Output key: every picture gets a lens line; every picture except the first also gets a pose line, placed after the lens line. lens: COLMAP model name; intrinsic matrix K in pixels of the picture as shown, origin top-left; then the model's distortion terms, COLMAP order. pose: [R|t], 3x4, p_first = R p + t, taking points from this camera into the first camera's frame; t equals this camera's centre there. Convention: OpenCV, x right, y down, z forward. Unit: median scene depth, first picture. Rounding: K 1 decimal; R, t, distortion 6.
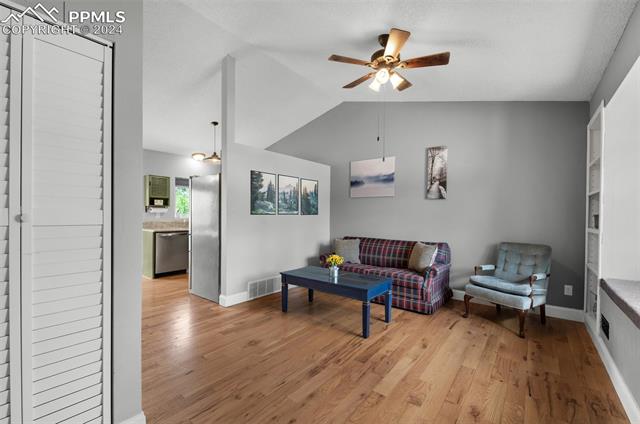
lens RADIAL K [[271.1, 0, 317.2], [0, 271.1, 217.0], [0, 0, 1]] dist [0.000028, -0.000140]
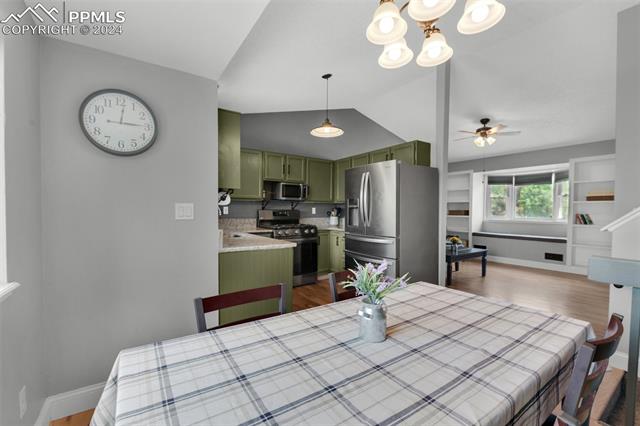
lens RADIAL K [[273.7, 0, 321.0], [0, 273.7, 214.4], [0, 0, 1]] dist [0.001201, 0.000035]
pose [[0.287203, -0.019606, 0.957669, -1.484986], [0.000416, 0.999793, 0.020343, -0.017360], [-0.957870, -0.005444, 0.287152, 1.167712]]
